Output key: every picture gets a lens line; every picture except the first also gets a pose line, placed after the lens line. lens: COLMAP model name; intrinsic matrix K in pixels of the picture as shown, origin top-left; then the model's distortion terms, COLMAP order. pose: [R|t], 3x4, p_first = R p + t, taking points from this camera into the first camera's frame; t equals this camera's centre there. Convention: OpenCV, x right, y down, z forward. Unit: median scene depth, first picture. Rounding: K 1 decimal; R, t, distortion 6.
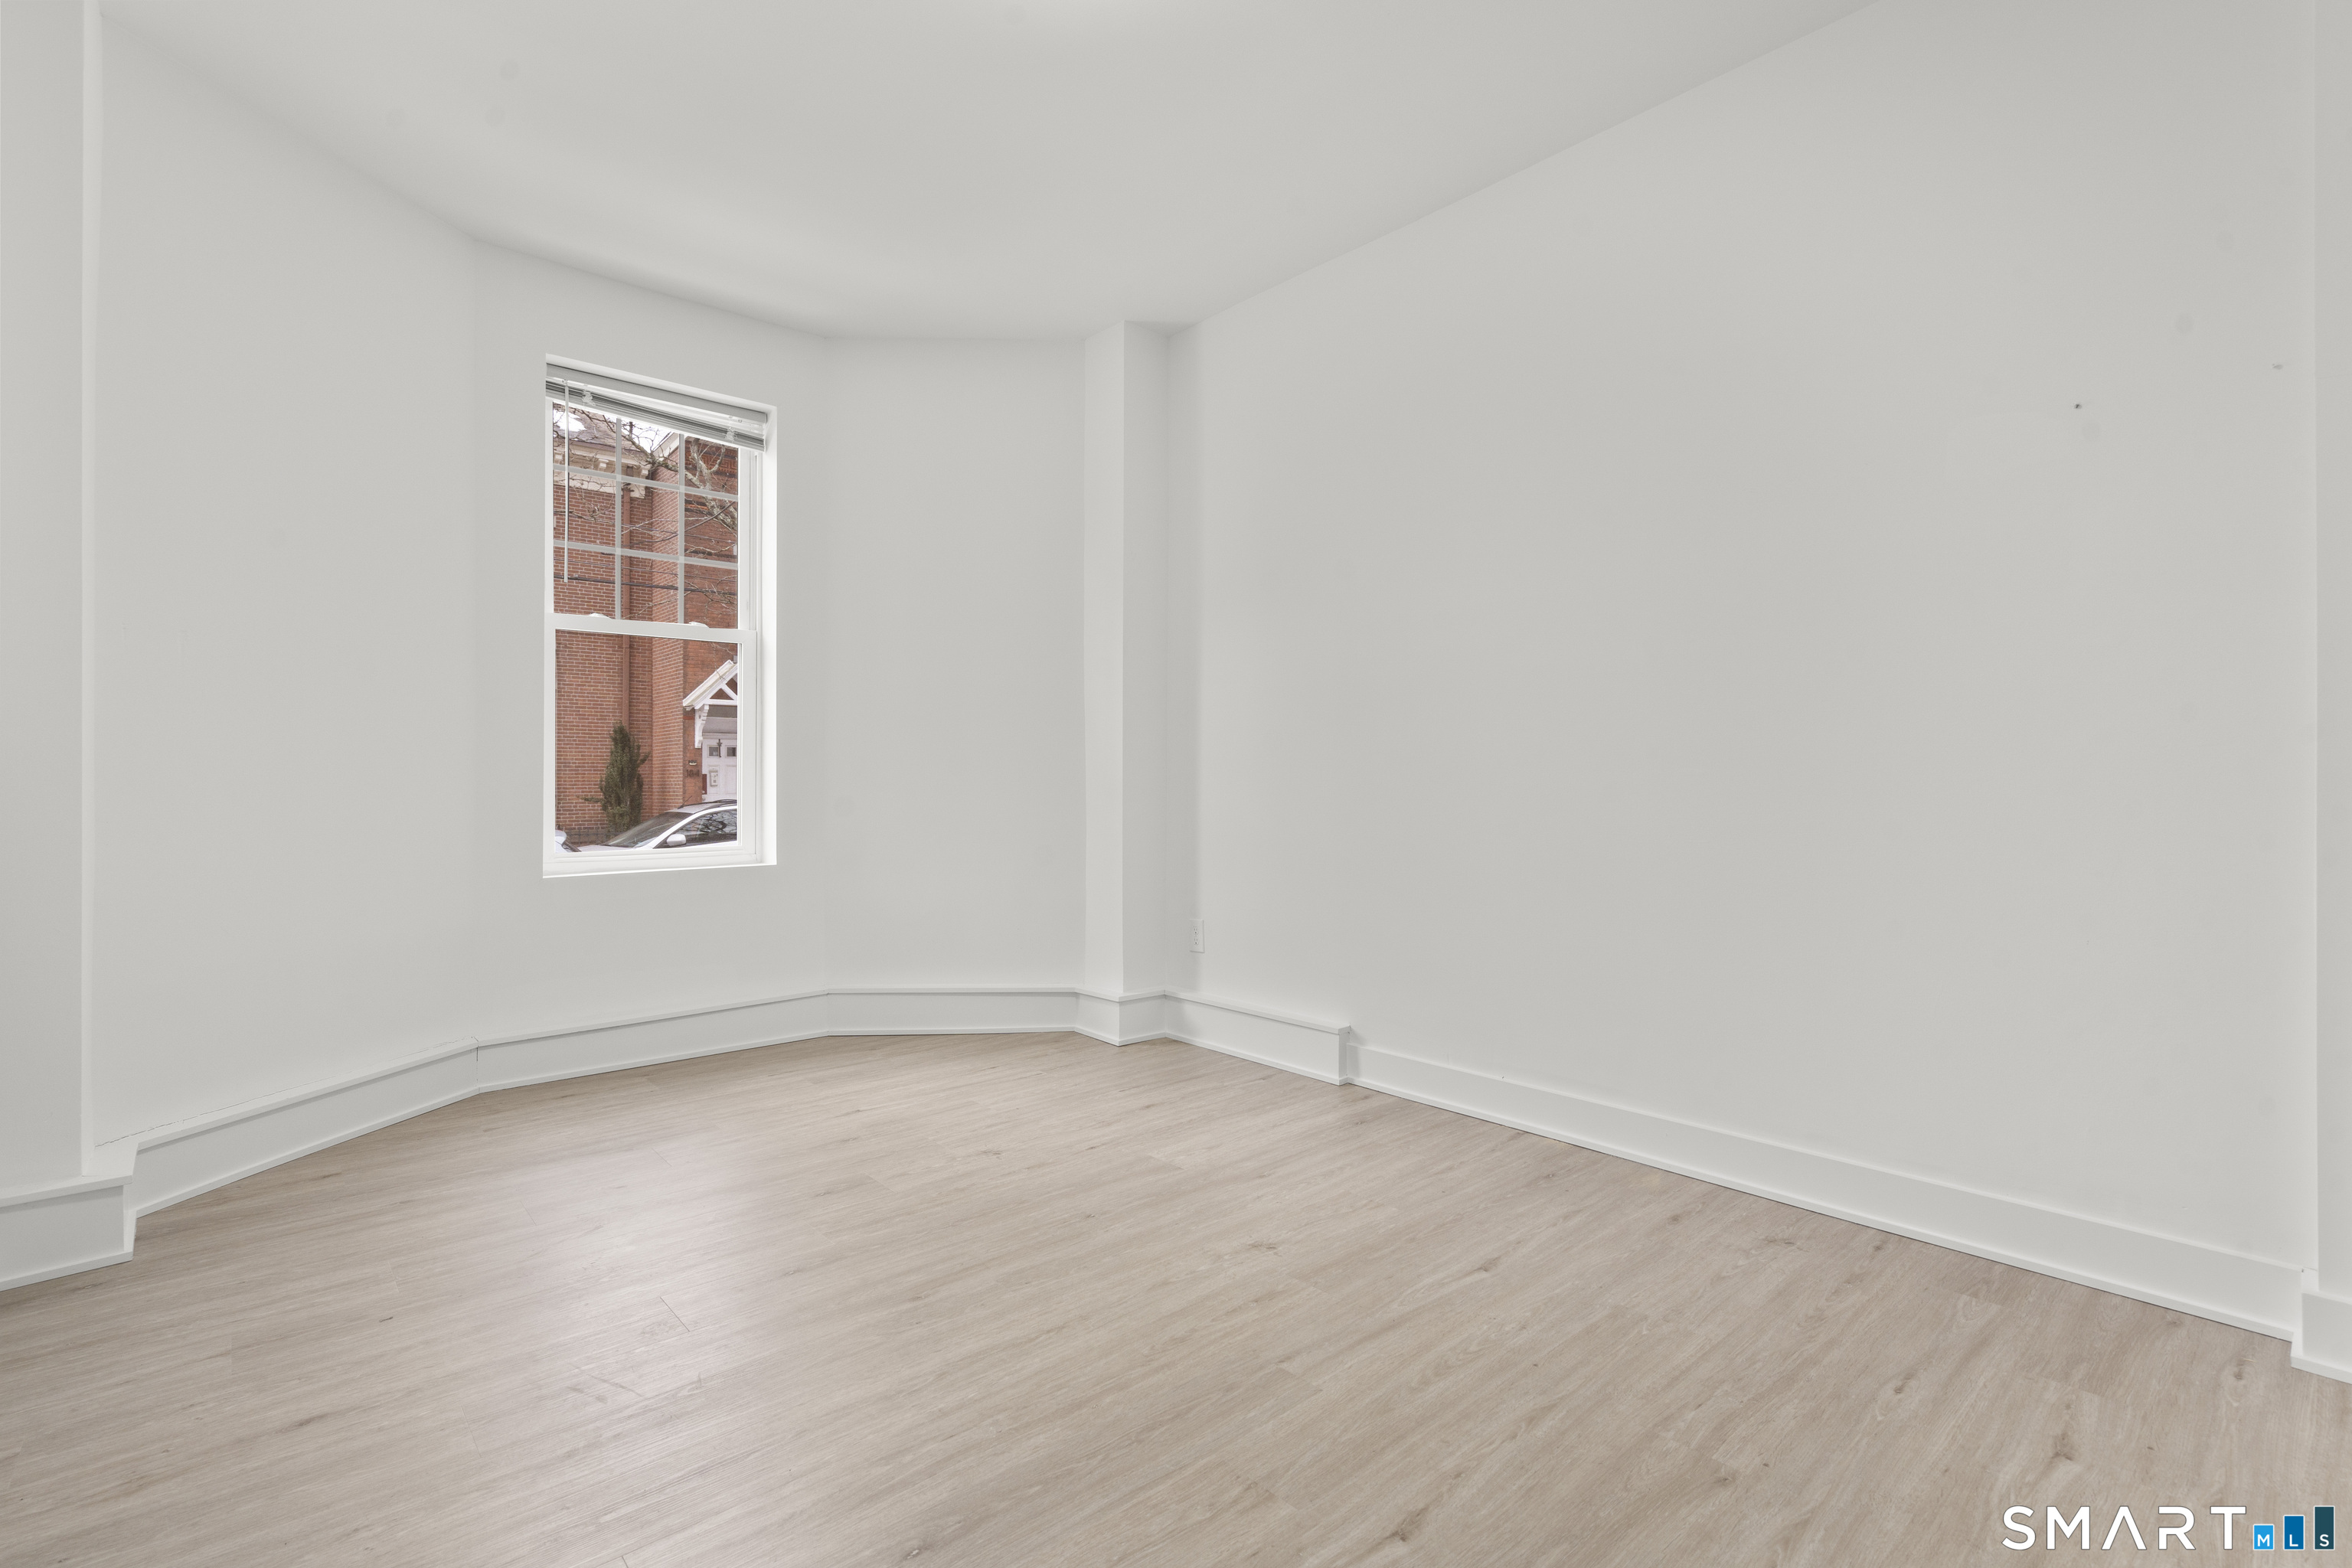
lens RADIAL K [[1071.4, 0, 1171.0], [0, 1071.4, 778.0], [0, 0, 1]] dist [-0.003821, 0.002242]
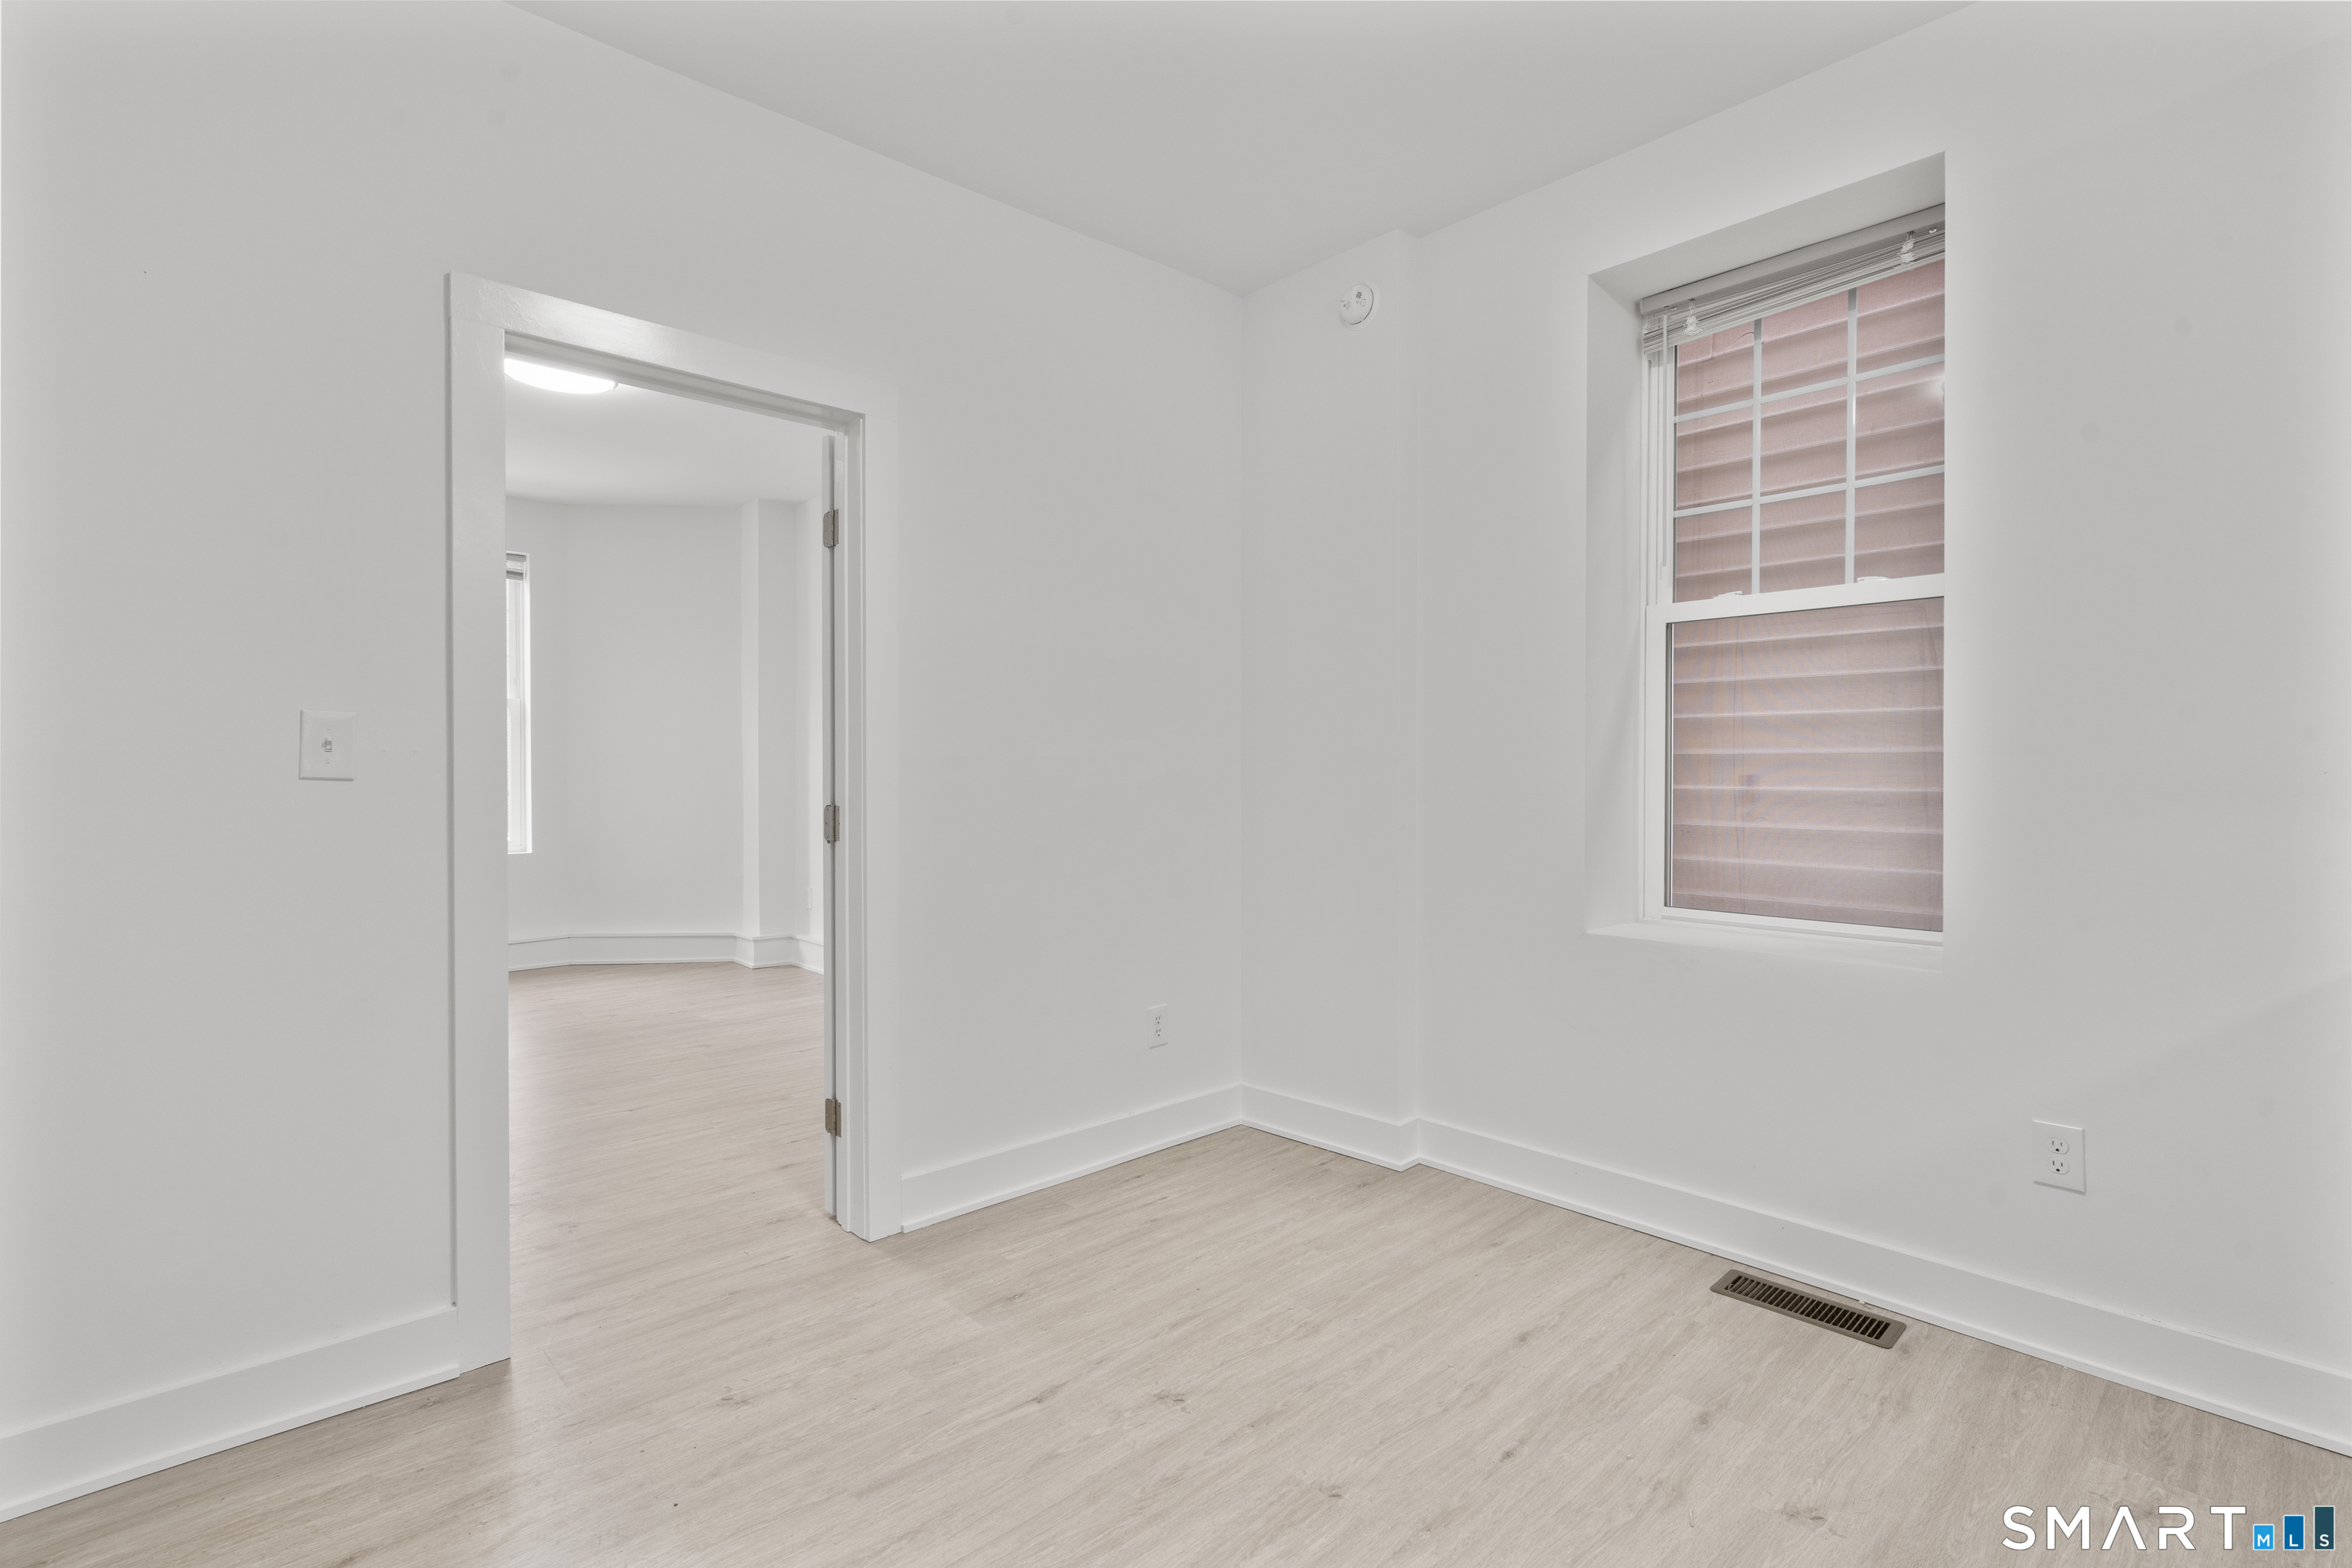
lens RADIAL K [[1090.0, 0, 1174.4], [0, 1090.0, 781.2], [0, 0, 1]] dist [-0.003209, 0.001347]
pose [[0.999549, -0.000049, 0.030045, 0.737705], [-0.000459, 0.999857, 0.016893, -0.070707], [-0.030041, -0.016899, 0.999406, -0.853608]]
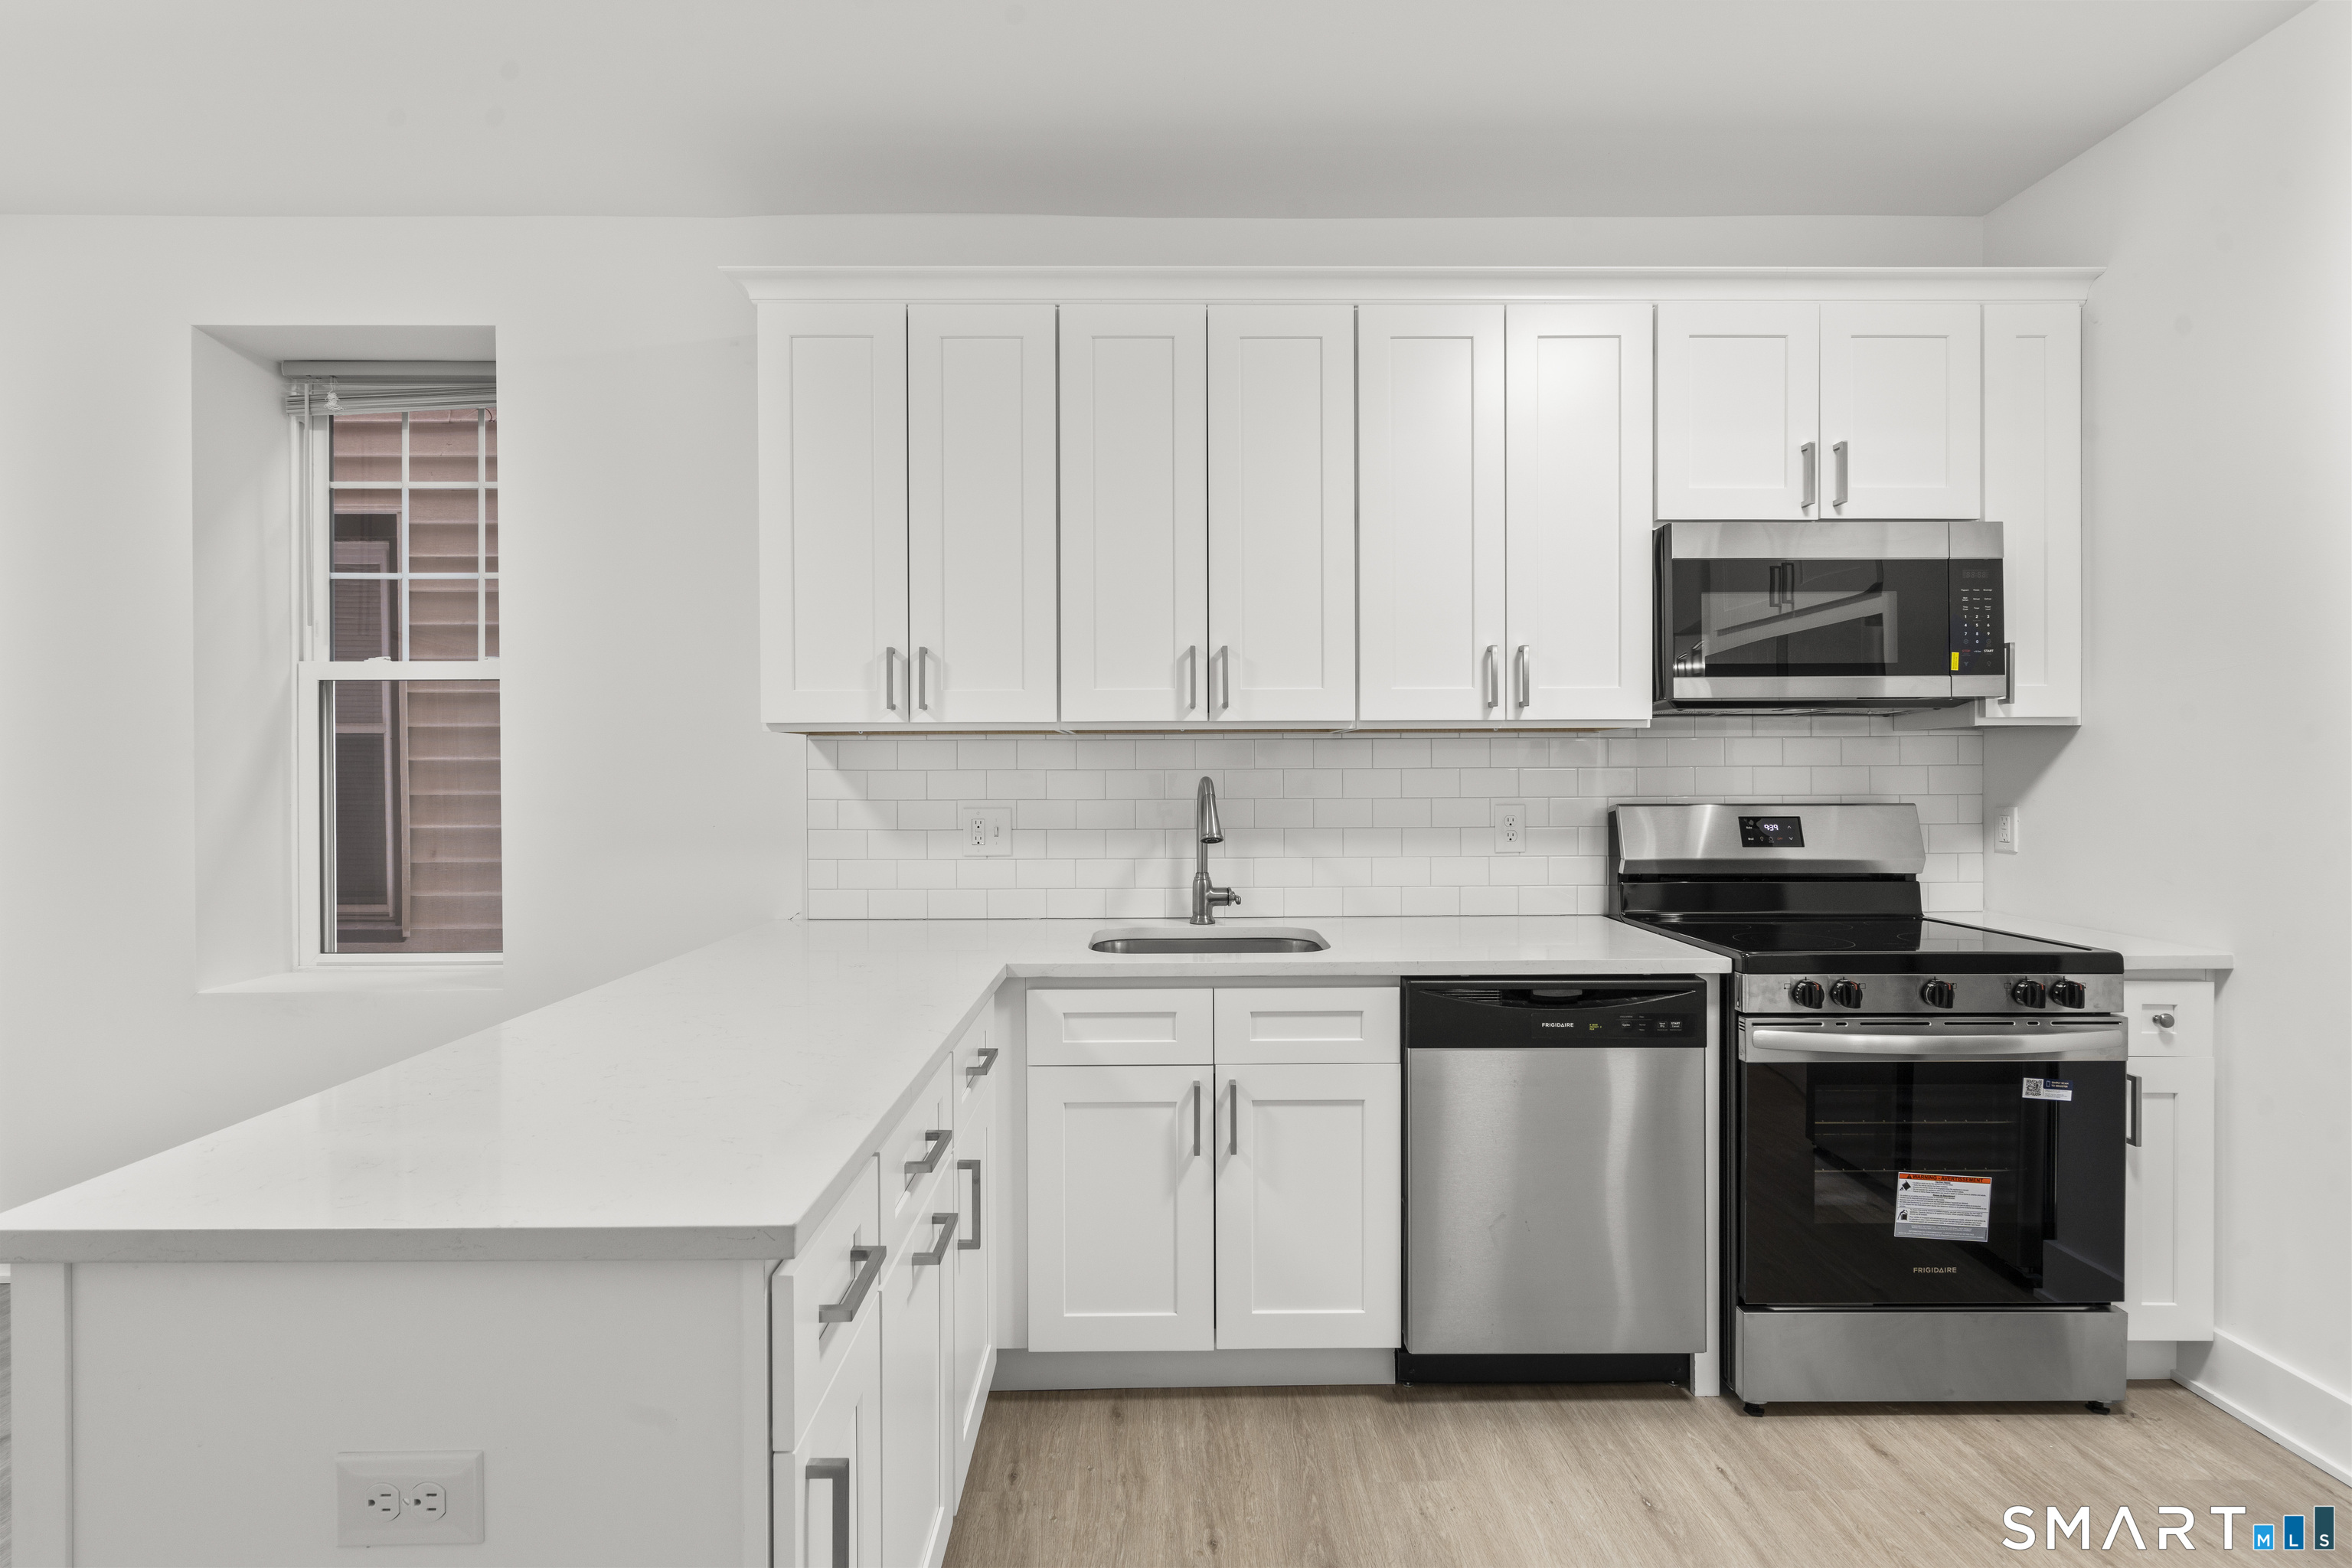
lens RADIAL K [[1090.0, 0, 1174.4], [0, 1090.0, 781.2], [0, 0, 1]] dist [-0.003209, 0.001347]
pose [[0.647570, -0.007613, 0.761968, 0.972350], [-0.000091, 0.999949, 0.010068, -0.116341], [-0.762006, -0.006589, 0.647536, -1.179130]]
